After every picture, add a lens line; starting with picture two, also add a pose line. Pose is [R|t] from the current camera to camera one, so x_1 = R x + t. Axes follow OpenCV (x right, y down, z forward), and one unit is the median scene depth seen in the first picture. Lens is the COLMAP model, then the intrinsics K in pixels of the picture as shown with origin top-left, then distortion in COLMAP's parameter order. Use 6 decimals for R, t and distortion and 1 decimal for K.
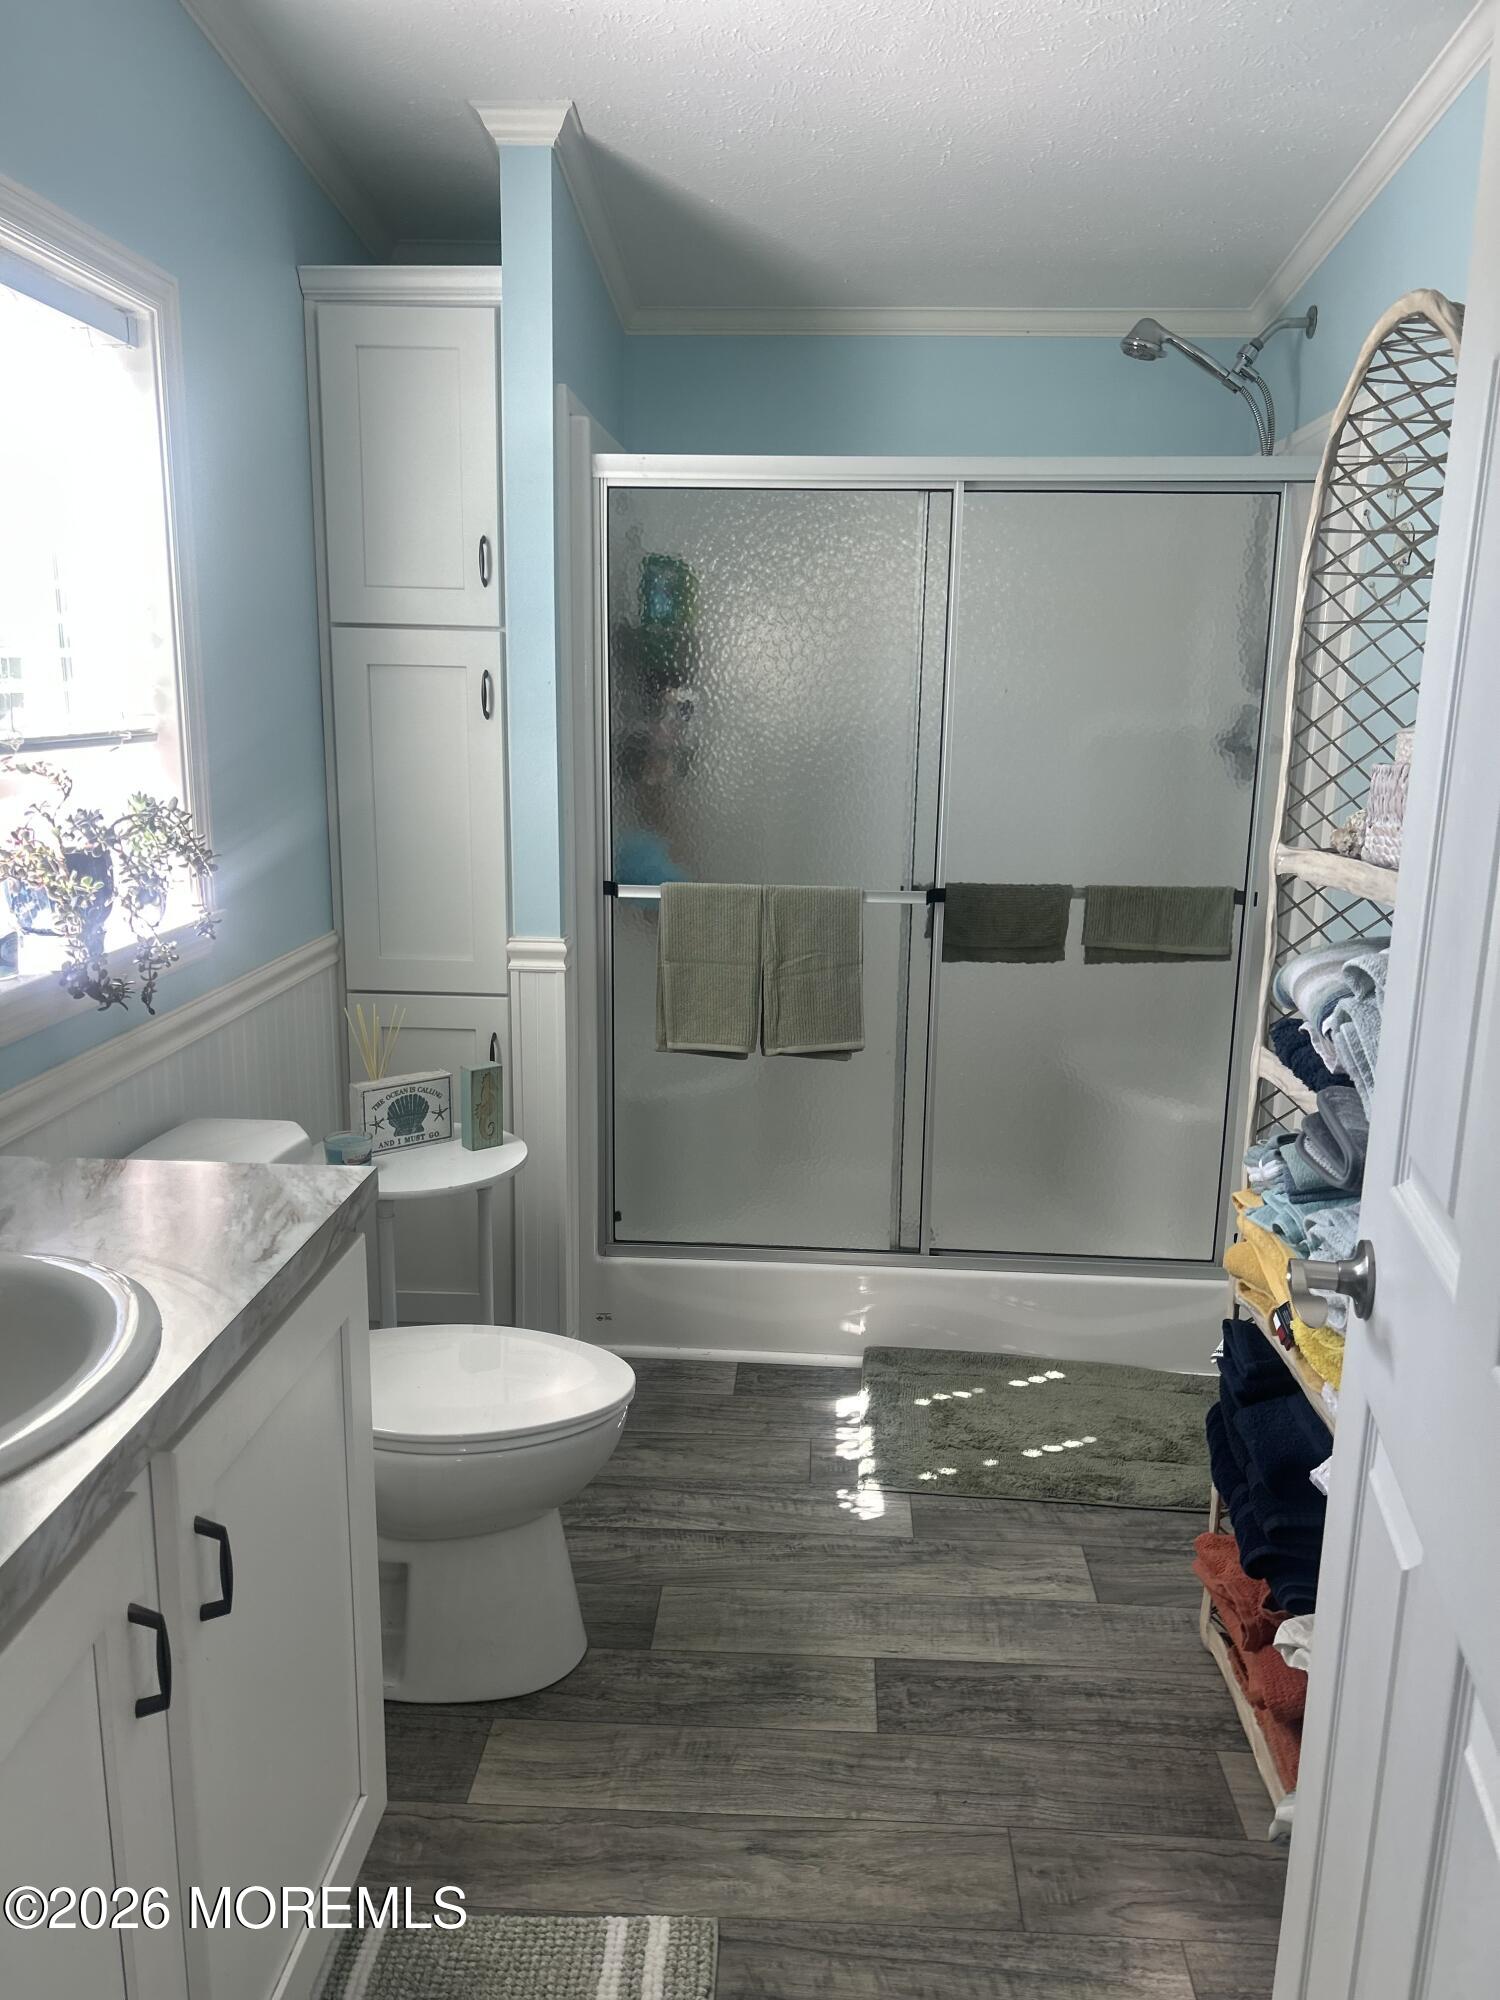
lens RADIAL K [[1518.6, 0, 745.2], [0, 1518.6, 1022.4], [0, 0, 1]] dist [0.052994, -0.053559]
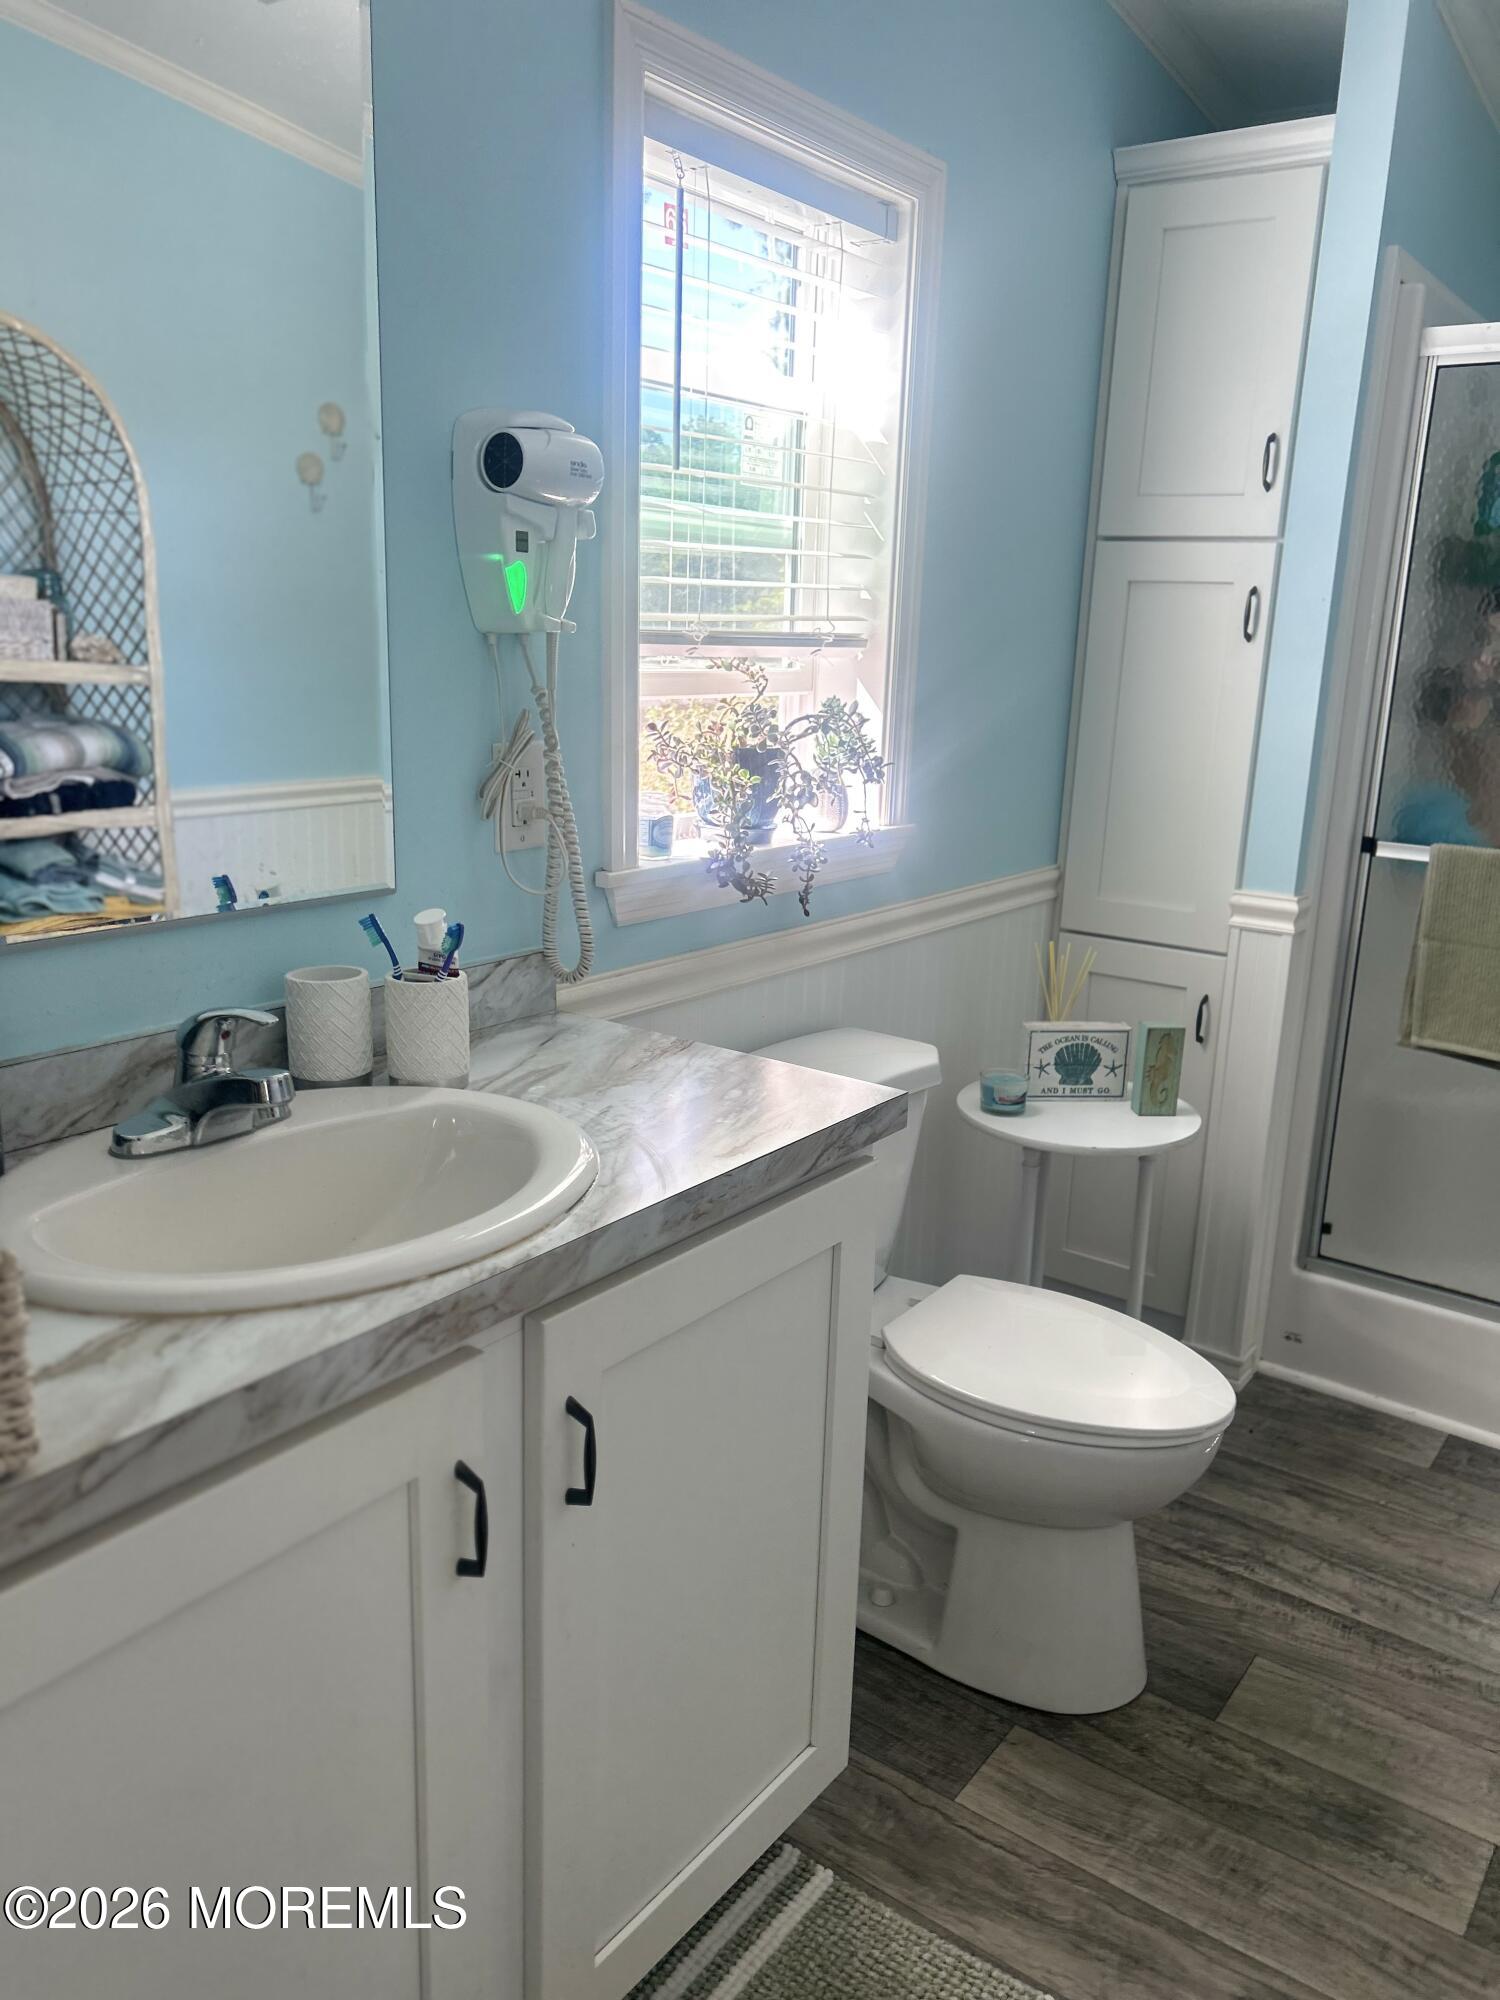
lens RADIAL K [[1518.6, 0, 750.2], [0, 1518.6, 1013.2], [0, 0, 1]] dist [0.052994, -0.053559]
pose [[0.841109, 0.150025, -0.519642, 0.094289], [-0.141369, 0.988342, 0.056518, 0.005756], [0.522063, 0.025923, 0.852513, 0.107788]]
